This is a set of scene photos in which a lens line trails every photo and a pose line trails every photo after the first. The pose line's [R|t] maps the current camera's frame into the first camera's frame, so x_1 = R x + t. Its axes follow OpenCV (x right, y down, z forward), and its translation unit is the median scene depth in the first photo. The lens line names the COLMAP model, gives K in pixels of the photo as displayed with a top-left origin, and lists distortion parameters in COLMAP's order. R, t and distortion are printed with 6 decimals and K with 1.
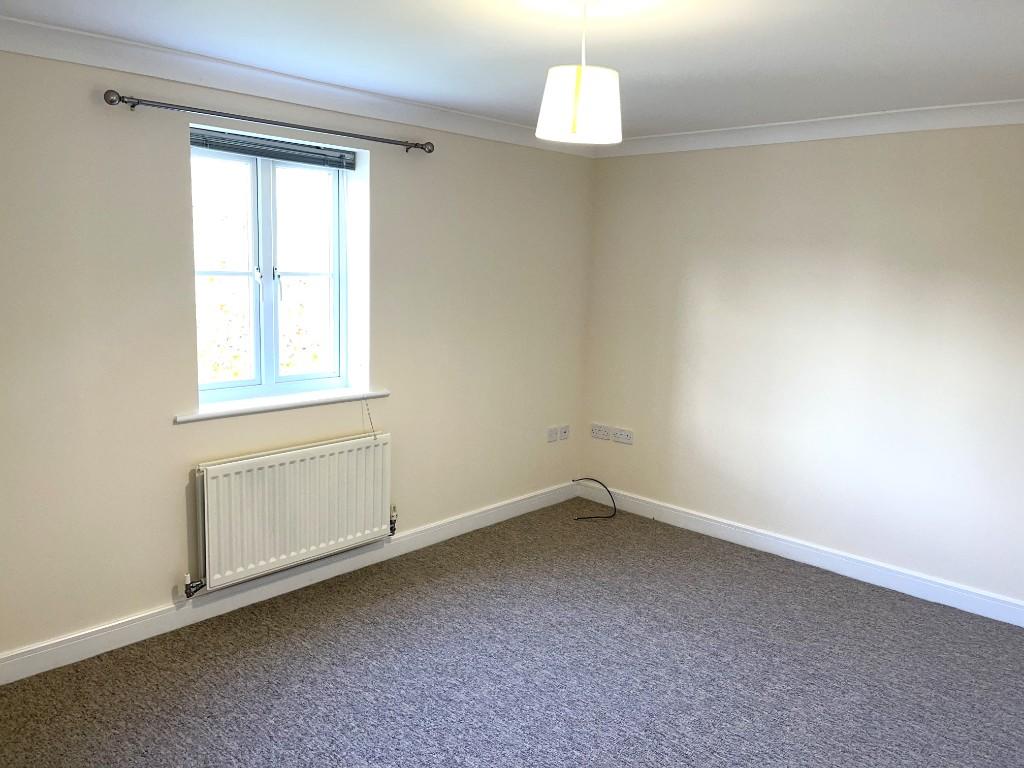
lens RADIAL K [[770.1, 0, 512.0], [0, 770.1, 384.0], [0, 0, 1]] dist [0.000636, 0.000633]
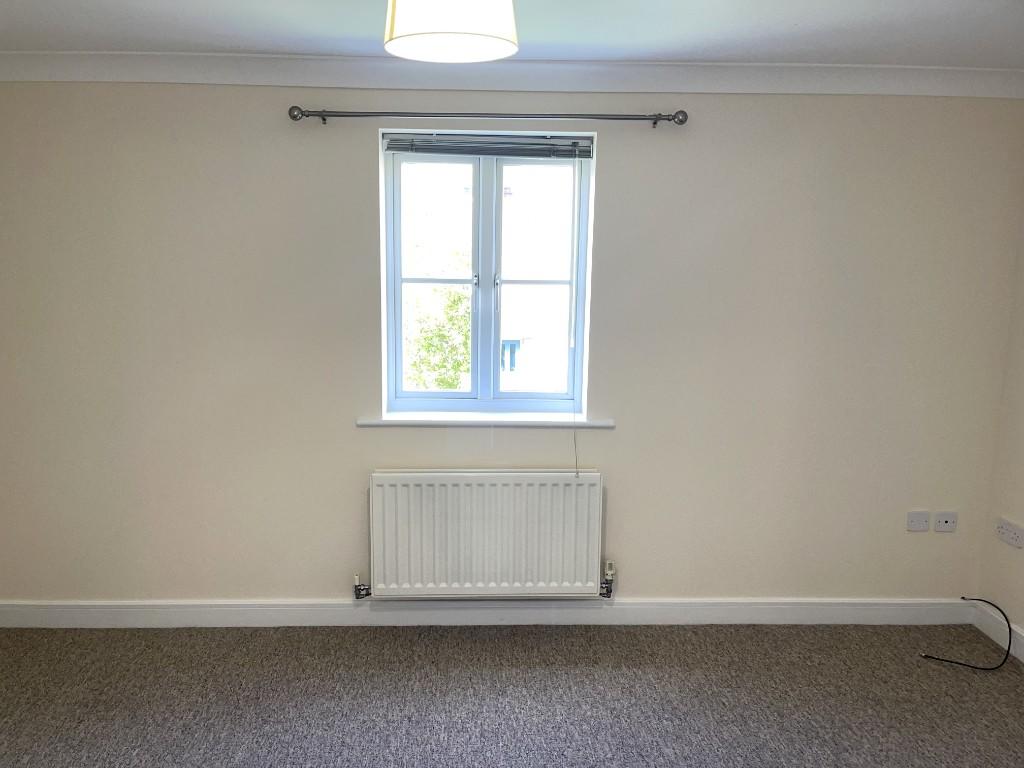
lens RADIAL K [[744.8, 0, 510.9], [0, 744.8, 372.8], [0, 0, 1]] dist [0.109347, -0.174138]
pose [[0.699159, 0.088052, -0.709524, 0.346417], [-0.104454, 0.994319, 0.020467, -0.051406], [0.707295, 0.059803, 0.704384, 0.374603]]
